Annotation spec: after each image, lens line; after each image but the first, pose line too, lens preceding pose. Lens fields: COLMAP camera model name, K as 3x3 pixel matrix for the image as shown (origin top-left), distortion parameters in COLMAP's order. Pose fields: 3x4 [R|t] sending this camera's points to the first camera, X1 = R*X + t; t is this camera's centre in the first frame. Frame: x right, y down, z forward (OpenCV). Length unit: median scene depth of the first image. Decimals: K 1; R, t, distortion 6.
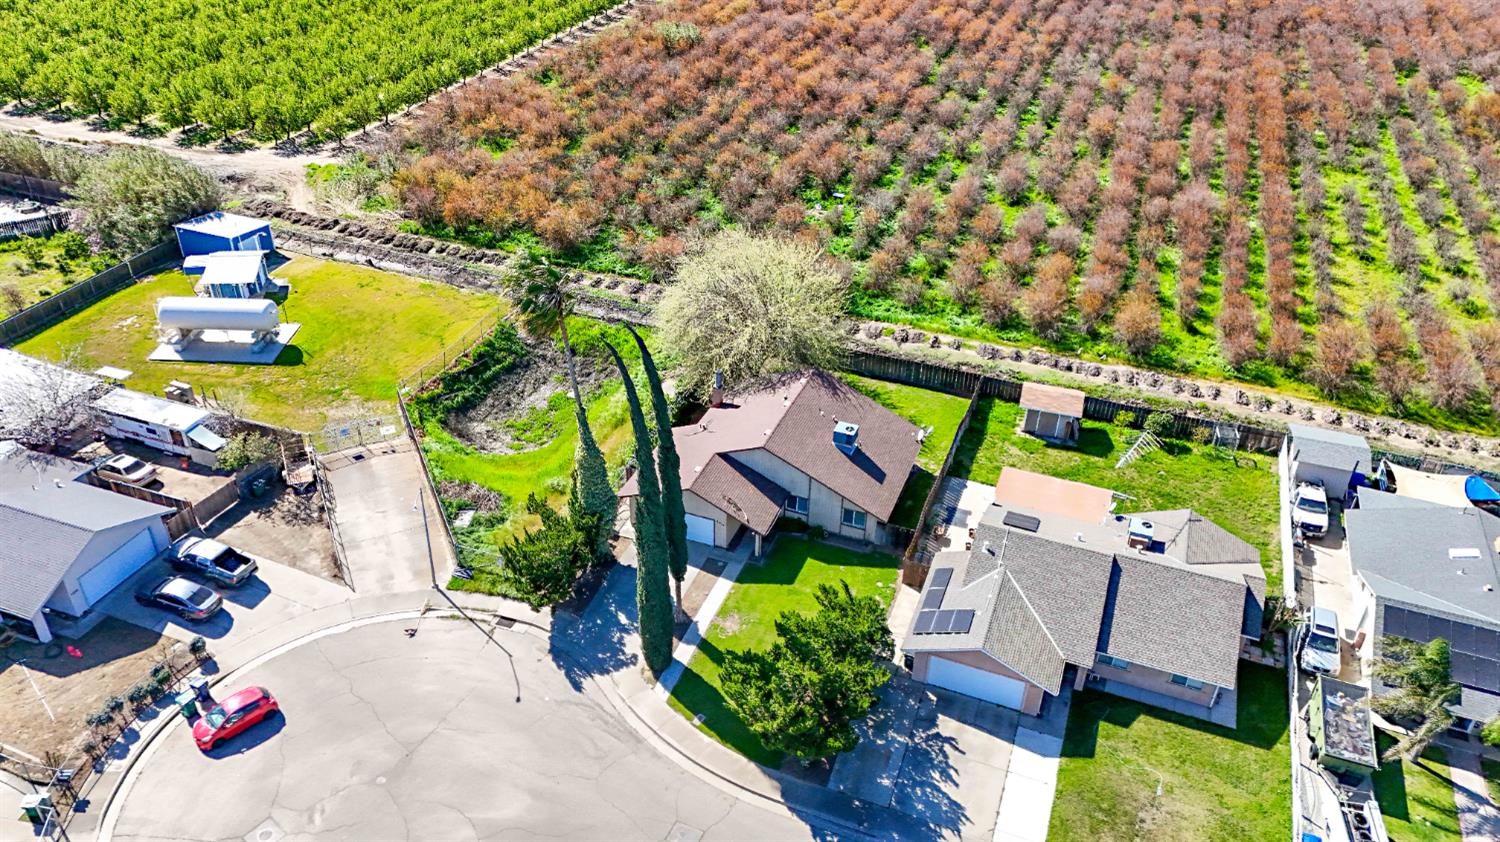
lens RADIAL K [[1110.7, 0, 750.0], [0, 1110.7, 421.0], [0, 0, 1]] dist [0.067970, -0.060979]
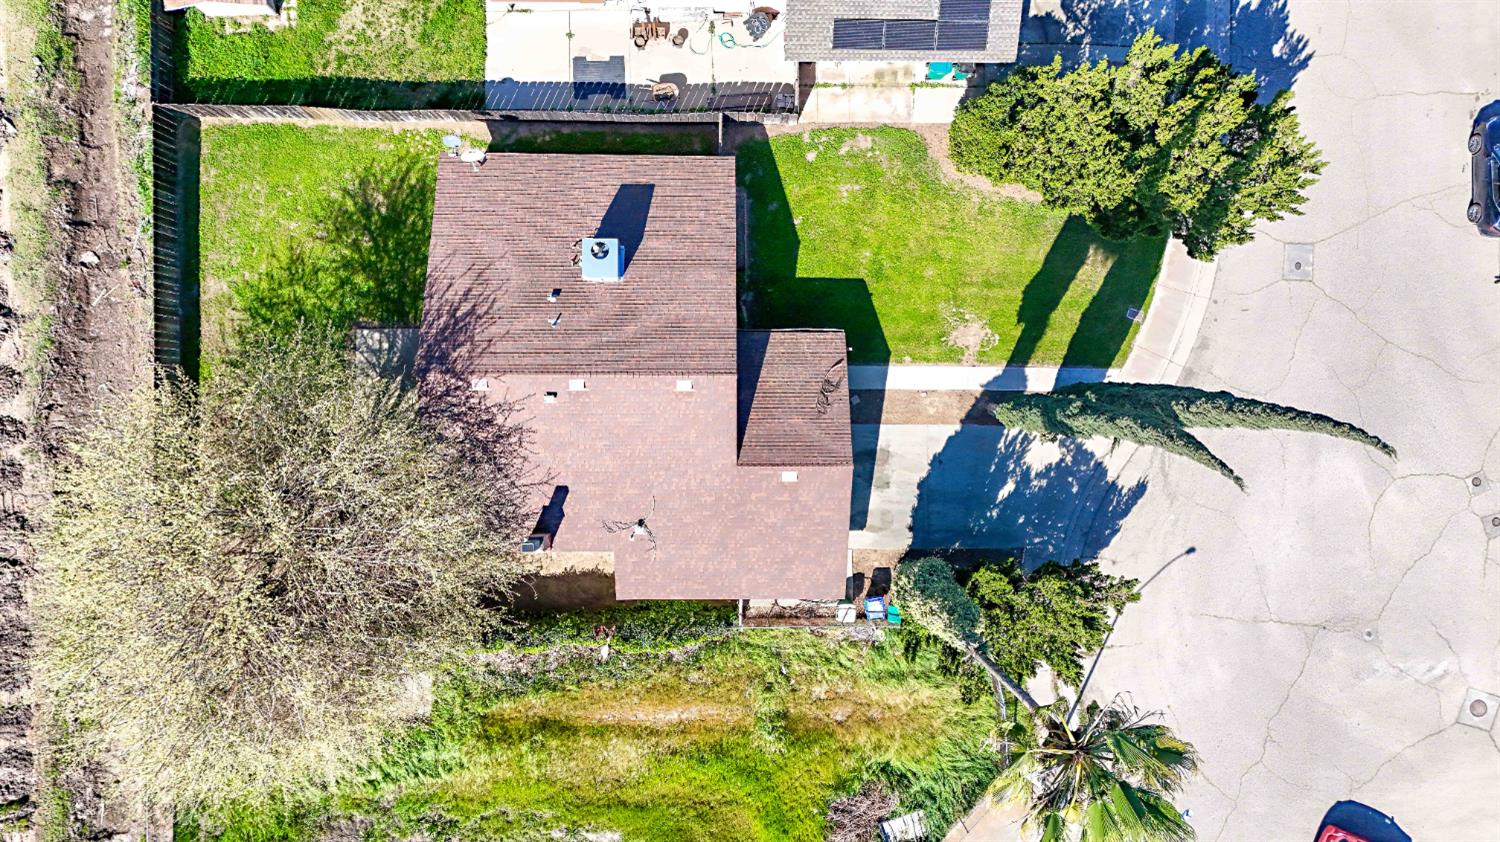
lens RADIAL K [[1110.7, 0, 750.0], [0, 1110.7, 421.0], [0, 0, 1]] dist [0.067970, -0.060979]
pose [[-0.356113, -0.933556, -0.040711, 0.010620], [0.473744, -0.217924, 0.853274, -0.466320], [-0.805450, 0.284575, 0.519872, 0.733332]]
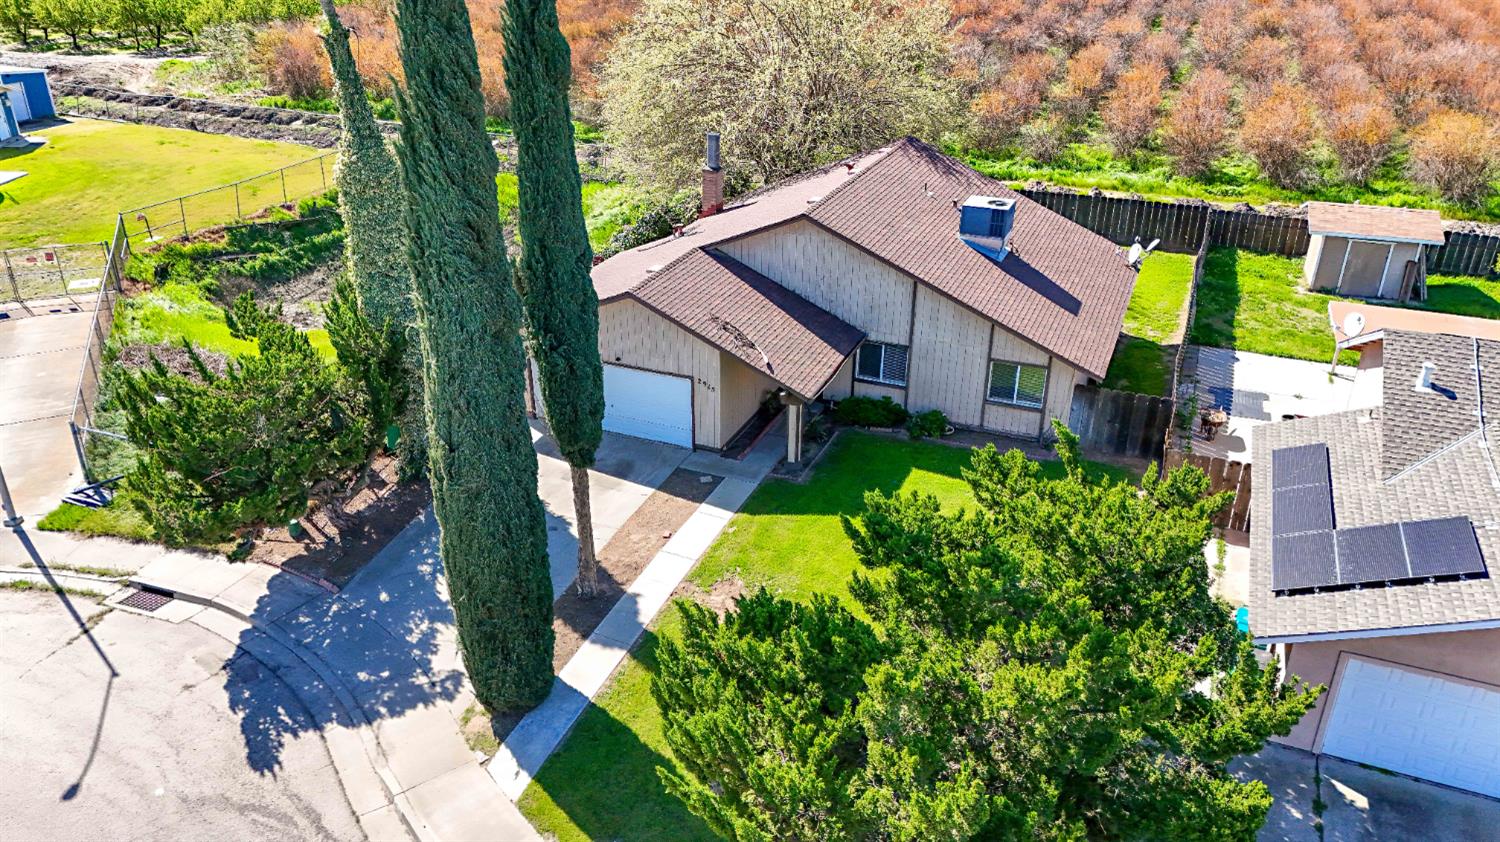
lens RADIAL K [[1110.7, 0, 750.0], [0, 1110.7, 421.0], [0, 0, 1]] dist [0.067970, -0.060979]
pose [[0.999581, 0.000628, -0.028938, 0.002420], [-0.004094, 0.992782, -0.119862, 0.160529], [0.028654, 0.119930, 0.992369, 0.592163]]
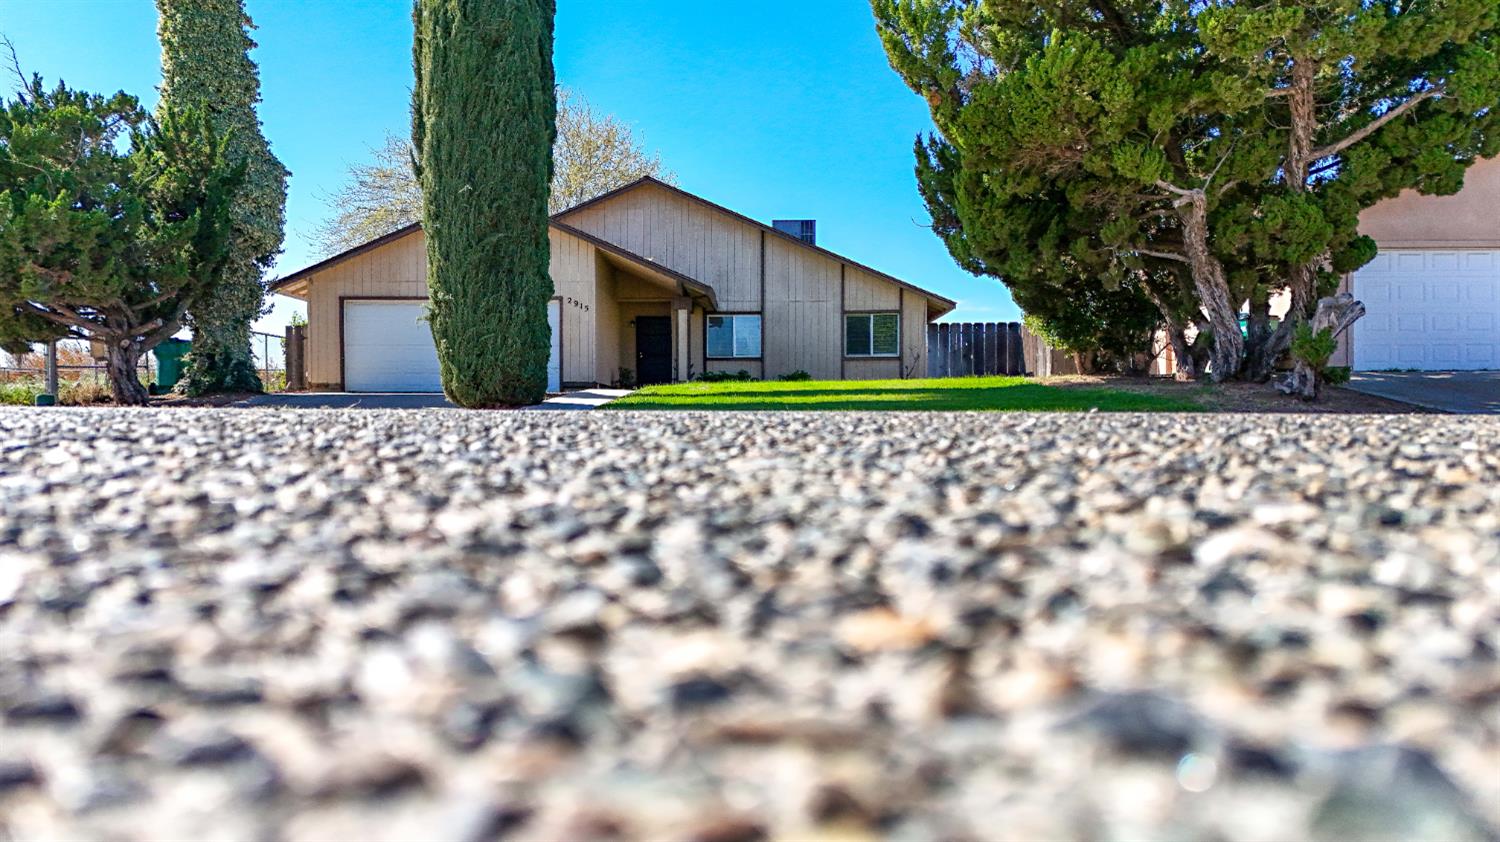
lens RADIAL K [[1110.7, 0, 750.0], [0, 1110.7, 421.0], [0, 0, 1]] dist [0.067970, -0.060979]
pose [[0.938605, -0.028035, 0.343851, -0.106969], [0.208375, 0.840417, -0.500278, 0.338355], [-0.274954, 0.541214, 0.794662, 0.714276]]
